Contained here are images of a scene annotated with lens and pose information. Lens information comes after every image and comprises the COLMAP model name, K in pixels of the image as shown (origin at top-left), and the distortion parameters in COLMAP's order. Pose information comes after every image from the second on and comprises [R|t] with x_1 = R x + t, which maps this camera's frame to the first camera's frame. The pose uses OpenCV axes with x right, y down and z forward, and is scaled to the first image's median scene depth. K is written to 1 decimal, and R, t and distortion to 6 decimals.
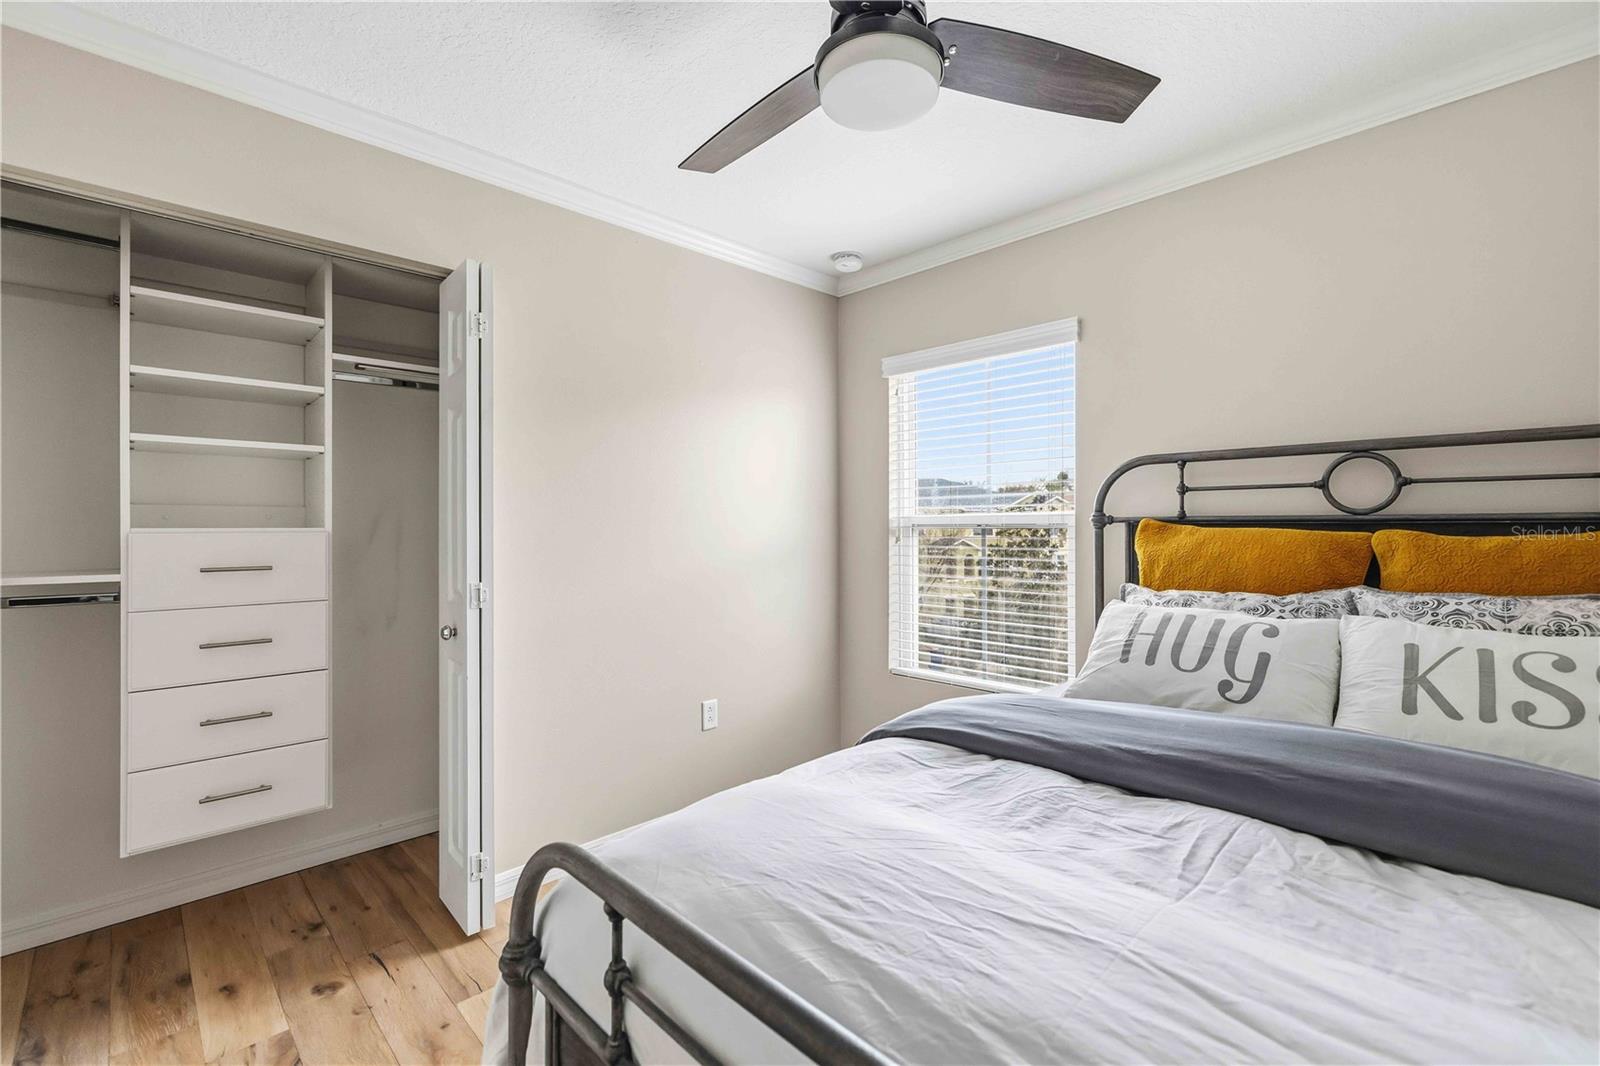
lens RADIAL K [[701.1, 0, 837.0], [0, 701.1, 527.5], [0, 0, 1]] dist [0.003063, 0.001159]
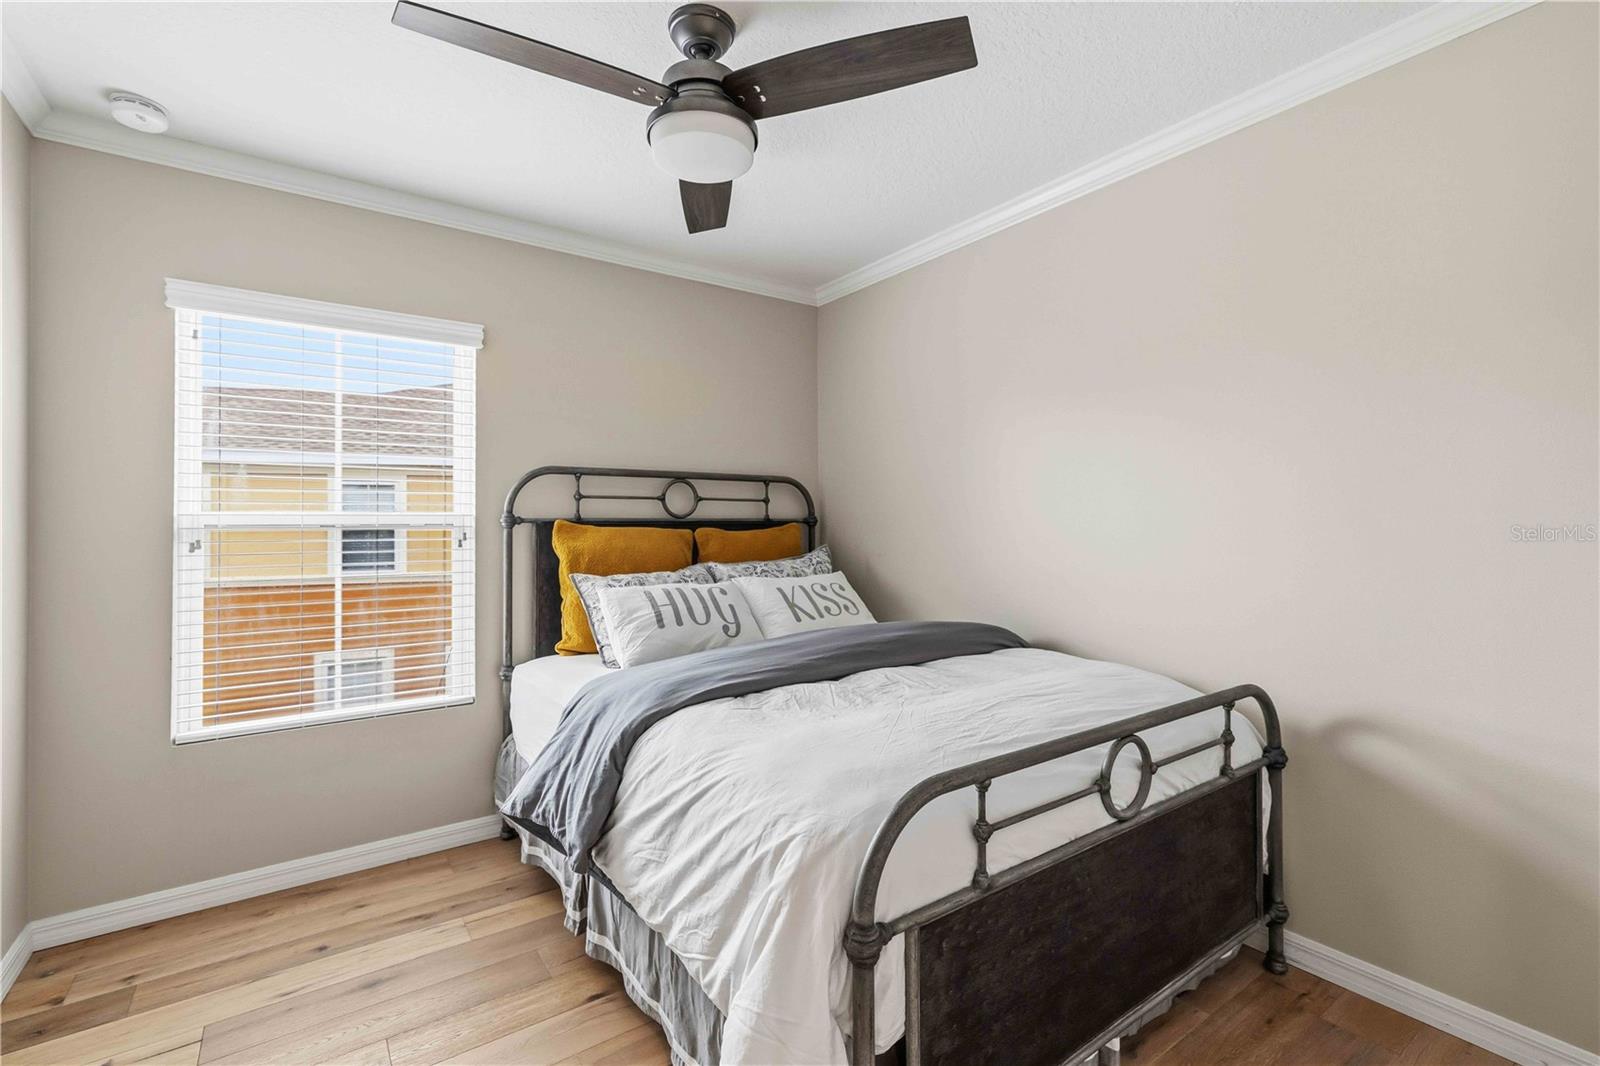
lens RADIAL K [[701.1, 0, 786.9], [0, 701.1, 523.2], [0, 0, 1]] dist [0.003063, 0.001159]
pose [[0.190012, 0.003873, 0.981774, -0.722561], [0.006708, 0.999964, -0.005243, 0.002050], [-0.981759, 0.007582, 0.189979, 0.440913]]
